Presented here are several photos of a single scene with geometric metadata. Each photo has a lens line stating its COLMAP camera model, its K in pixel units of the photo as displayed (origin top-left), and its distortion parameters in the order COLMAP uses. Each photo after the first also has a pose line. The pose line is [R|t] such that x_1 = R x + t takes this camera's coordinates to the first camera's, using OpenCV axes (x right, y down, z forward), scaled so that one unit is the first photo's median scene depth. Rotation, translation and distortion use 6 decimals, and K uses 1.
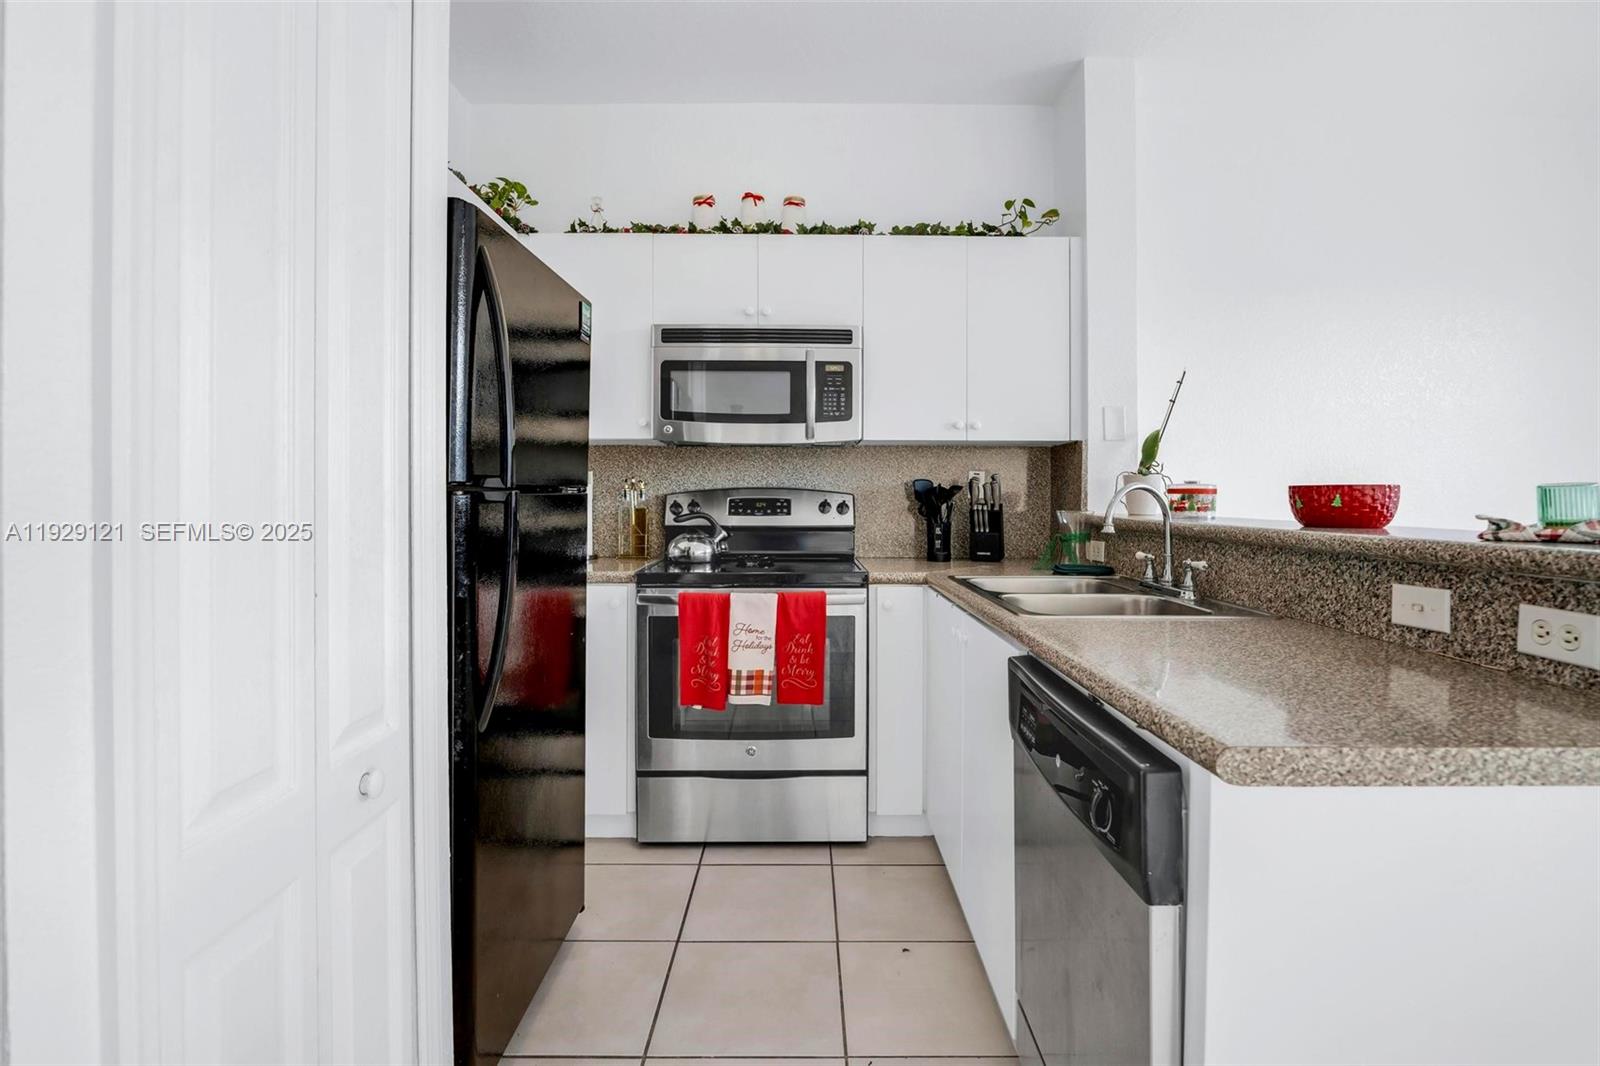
lens RADIAL K [[778.3, 0, 799.2], [0, 778.3, 507.7], [0, 0, 1]] dist [-0.011749, -0.000073]
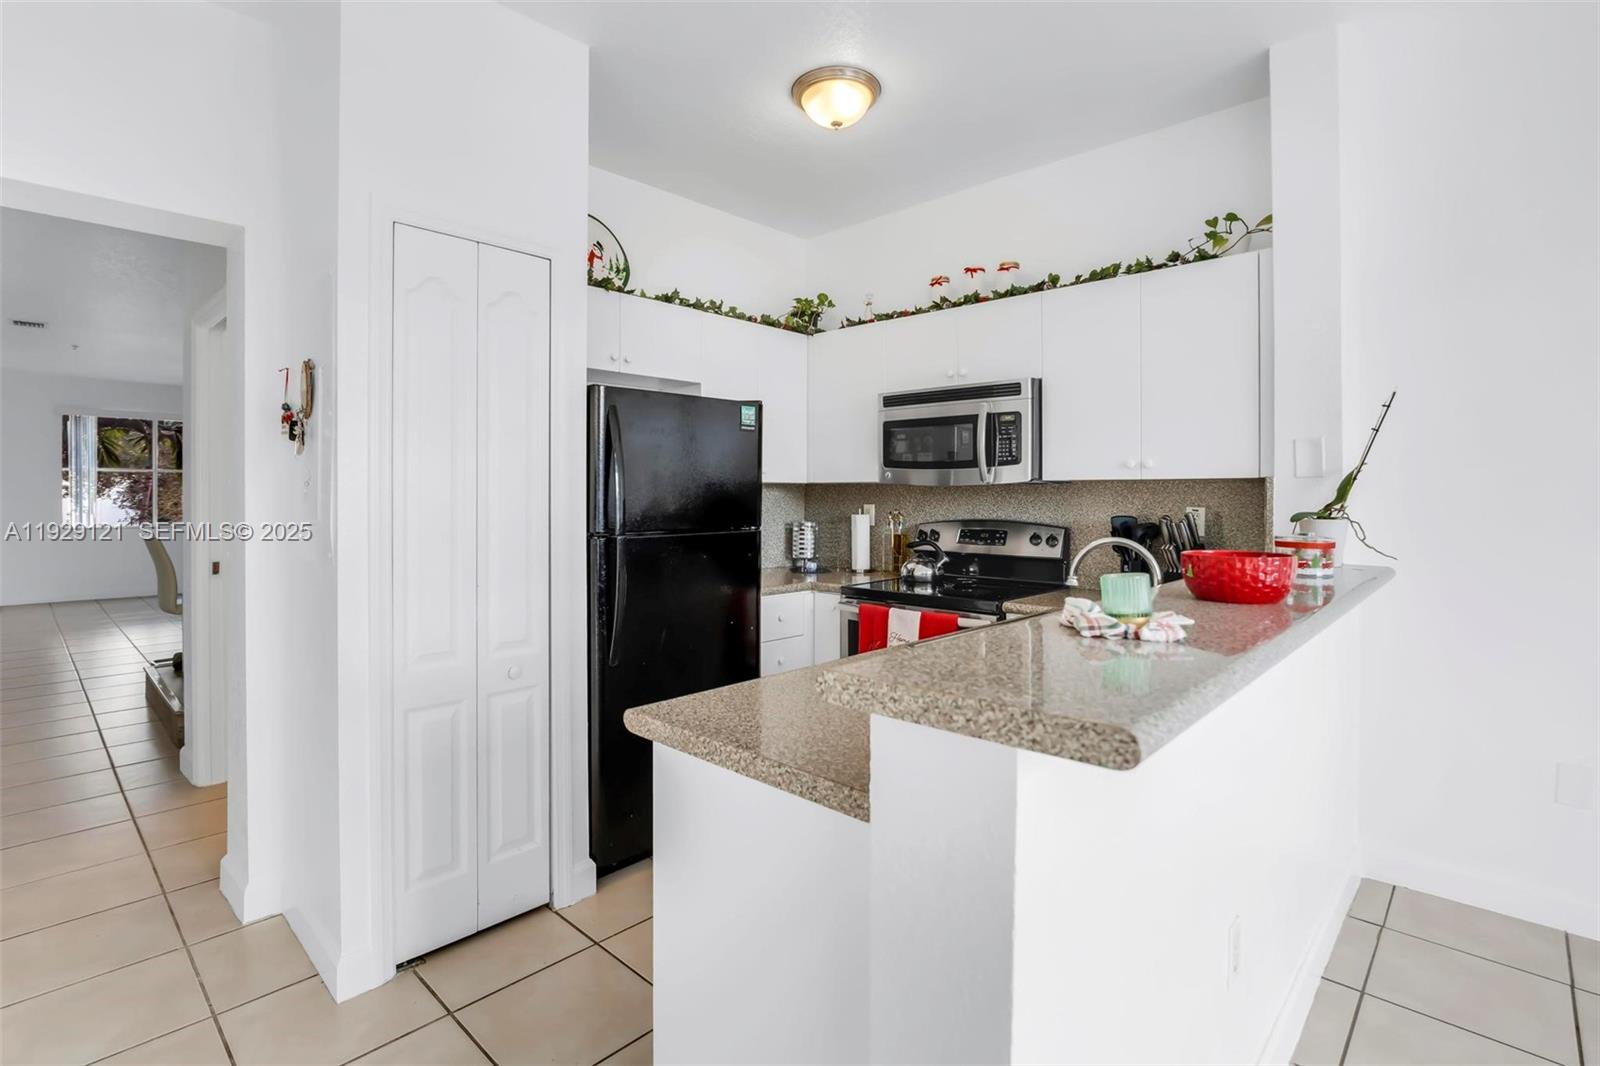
lens RADIAL K [[759.4, 0, 782.6], [0, 759.4, 512.5], [0, 0, 1]] dist [-0.019898, 0.000833]
pose [[0.714363, 0.013092, -0.699653, 0.565879], [-0.009385, 0.999914, 0.009128, -0.048663], [0.699712, 0.000045, 0.714425, -0.007385]]
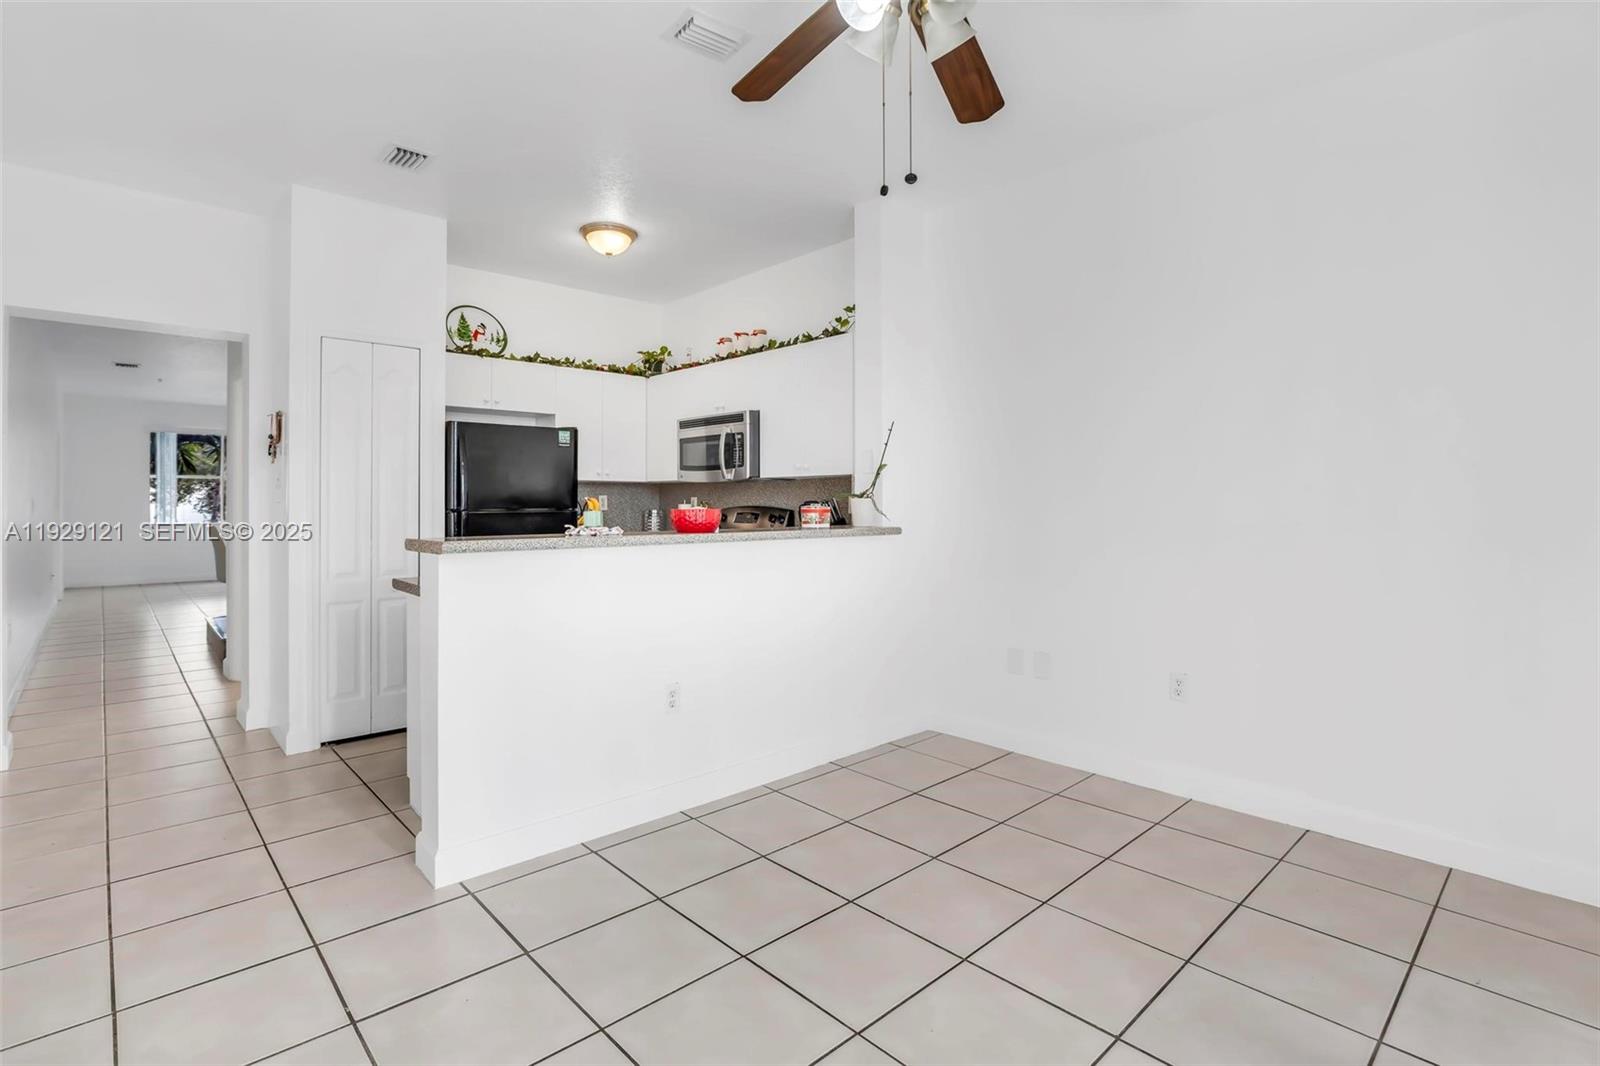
lens RADIAL K [[759.4, 0, 782.6], [0, 759.4, 512.5], [0, 0, 1]] dist [-0.019898, 0.000833]
pose [[0.666350, 0.006136, -0.745614, 1.314616], [-0.008414, 0.999964, 0.000709, -0.015396], [0.745592, 0.005801, 0.666378, -0.029723]]
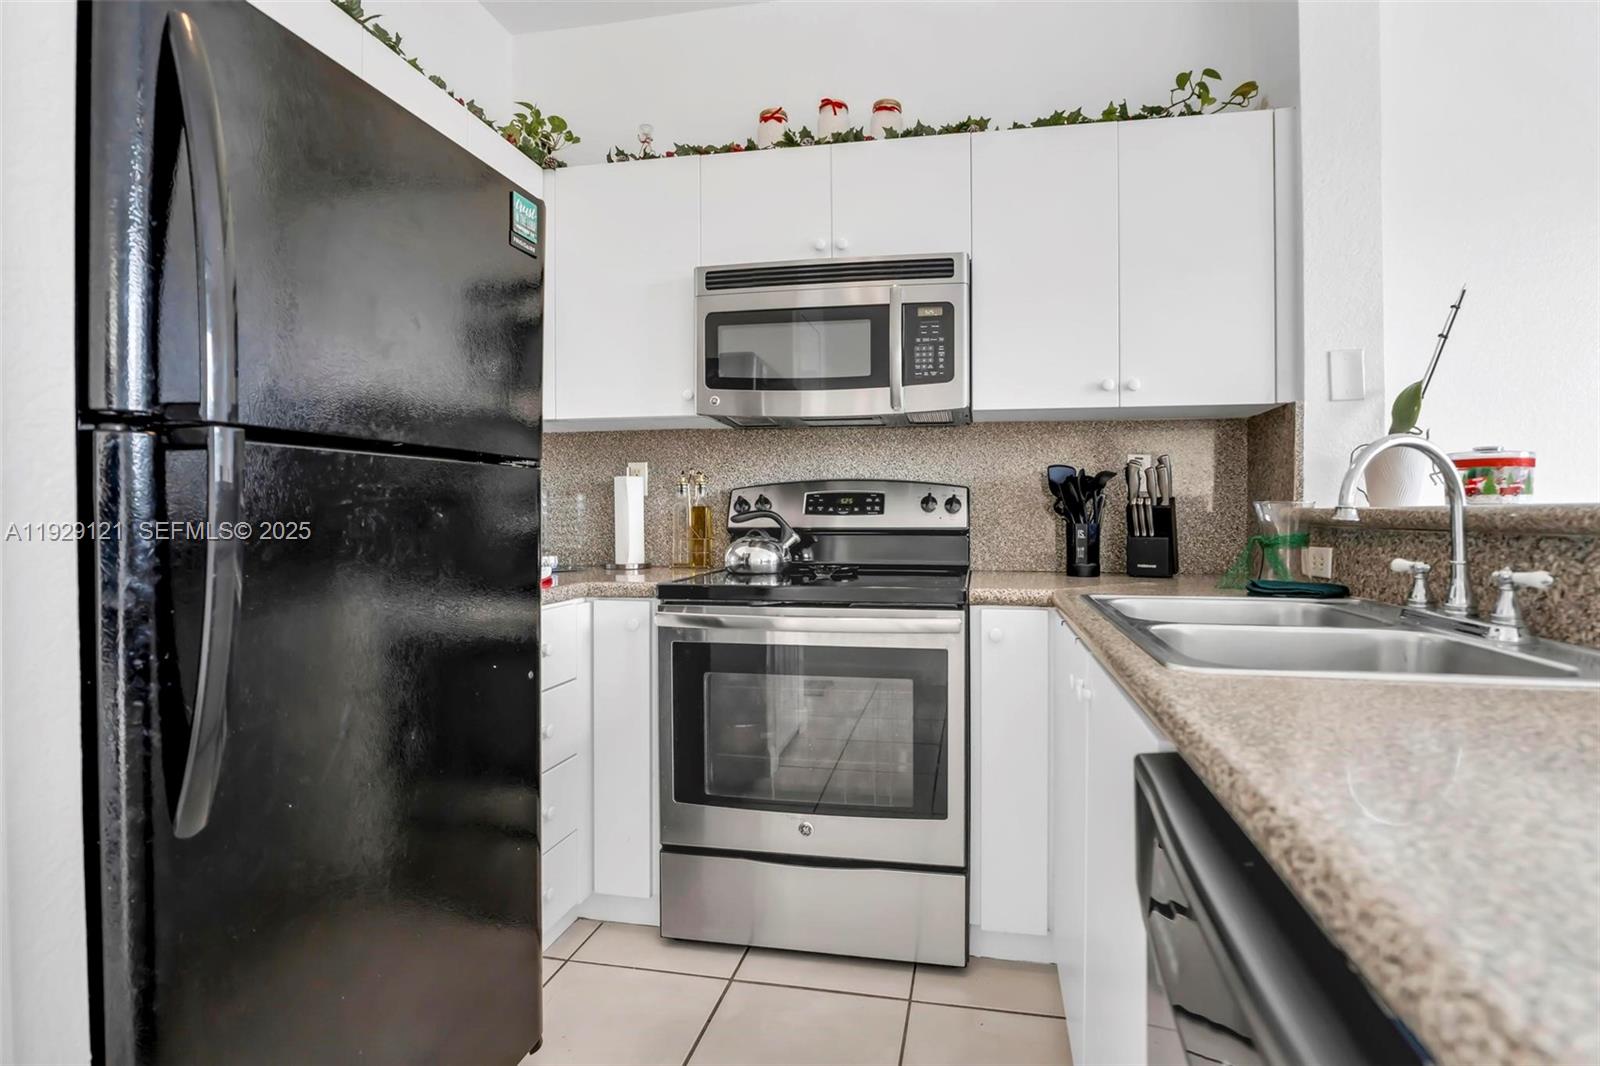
lens RADIAL K [[777.9, 0, 835.5], [0, 777.9, 525.3], [0, 0, 1]] dist [-0.014288, 0.000282]
pose [[0.982816, 0.000277, -0.184589, 0.091203], [-0.001039, 0.999991, -0.004031, 0.025744], [0.184586, 0.004153, 0.982808, 0.253153]]
